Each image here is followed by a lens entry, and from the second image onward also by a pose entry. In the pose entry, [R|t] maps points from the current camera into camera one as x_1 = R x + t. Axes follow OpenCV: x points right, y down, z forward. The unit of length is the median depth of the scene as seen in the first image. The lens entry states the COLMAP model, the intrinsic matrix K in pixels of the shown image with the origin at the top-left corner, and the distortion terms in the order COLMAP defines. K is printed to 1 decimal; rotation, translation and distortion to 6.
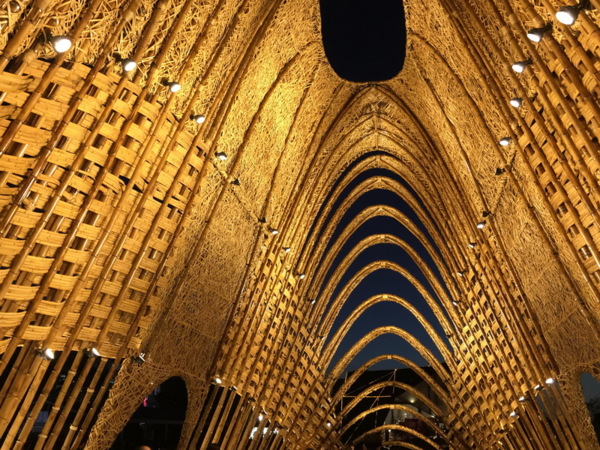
lens RADIAL K [[672.4, 0, 298.1], [0, 672.4, 212.8], [0, 0, 1]] dist [0.065533, -0.047163]
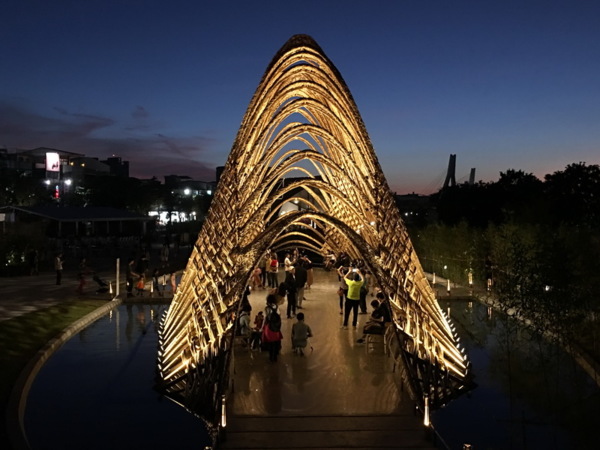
lens RADIAL K [[635.1, 0, 300.0], [0, 635.1, 225.0], [0, 0, 1]] dist [0.083709, 0.003584]
pose [[0.982756, -0.025964, 0.183073, -0.212764], [-0.035960, 0.944350, 0.326971, -0.350761], [-0.181375, -0.327916, 0.927132, -0.762543]]
